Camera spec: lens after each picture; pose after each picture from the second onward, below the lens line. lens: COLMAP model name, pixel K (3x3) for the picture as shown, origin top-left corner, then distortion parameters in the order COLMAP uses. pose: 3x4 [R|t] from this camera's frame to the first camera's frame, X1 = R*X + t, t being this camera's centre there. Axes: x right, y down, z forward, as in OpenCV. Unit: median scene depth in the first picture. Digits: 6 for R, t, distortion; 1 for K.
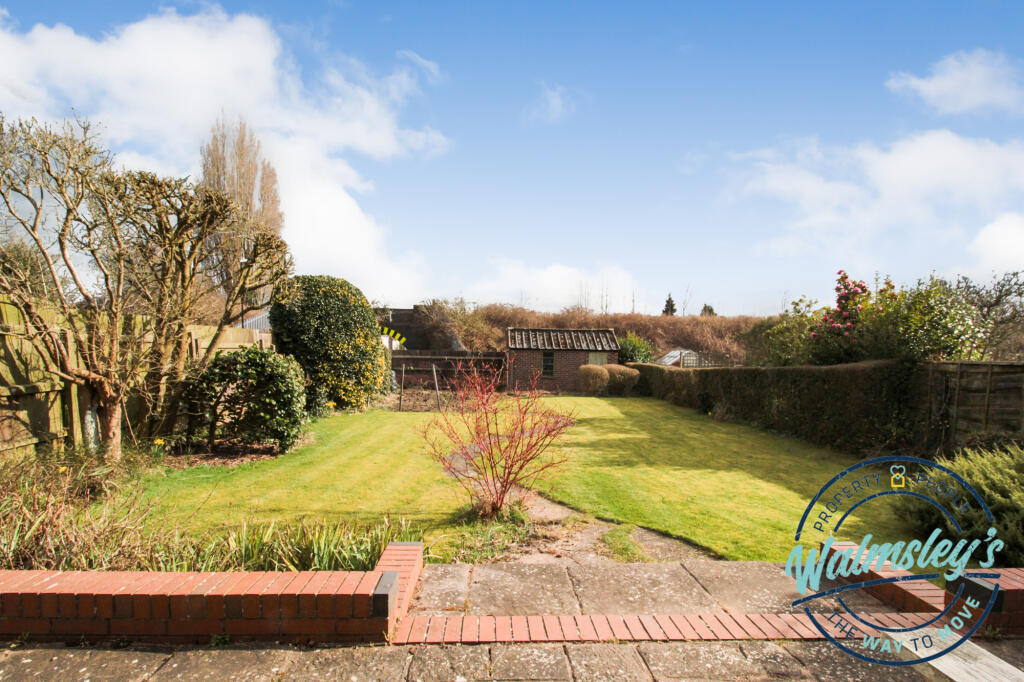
lens RADIAL K [[474.4, 0, 512.1], [0, 474.4, 346.4], [0, 0, 1]] dist [0.001729, 0.000072]
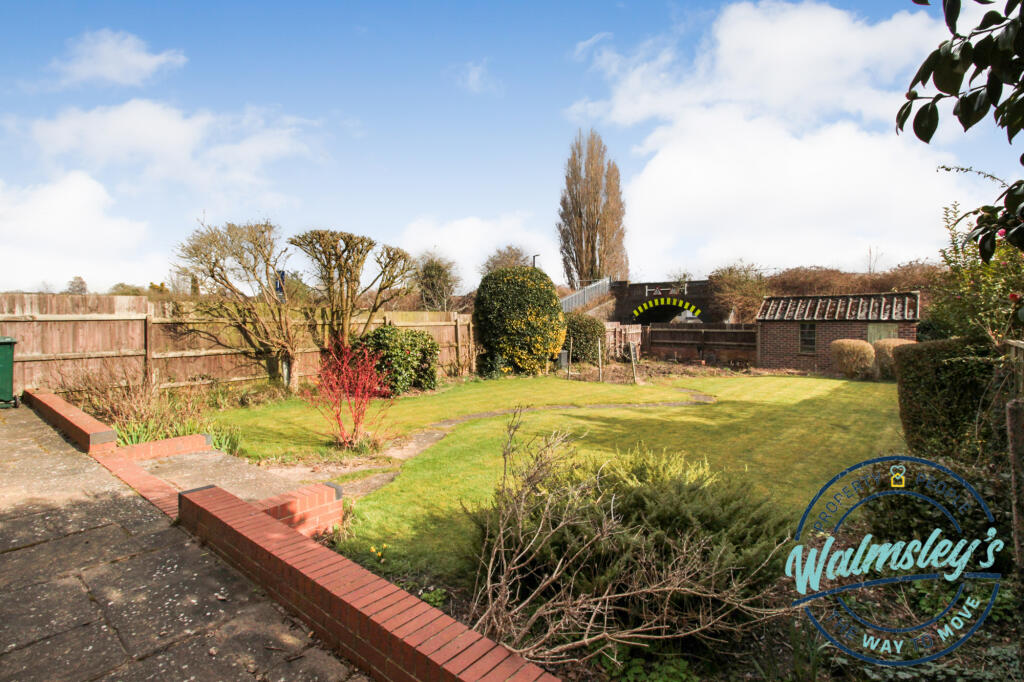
lens RADIAL K [[458.1, 0, 515.0], [0, 458.1, 315.8], [0, 0, 1]] dist [0.000186, 0.000029]
pose [[0.753489, -0.025010, -0.656985, 0.254376], [0.020373, 0.999685, -0.014691, -0.000534], [0.657145, -0.002315, 0.753761, 0.059868]]
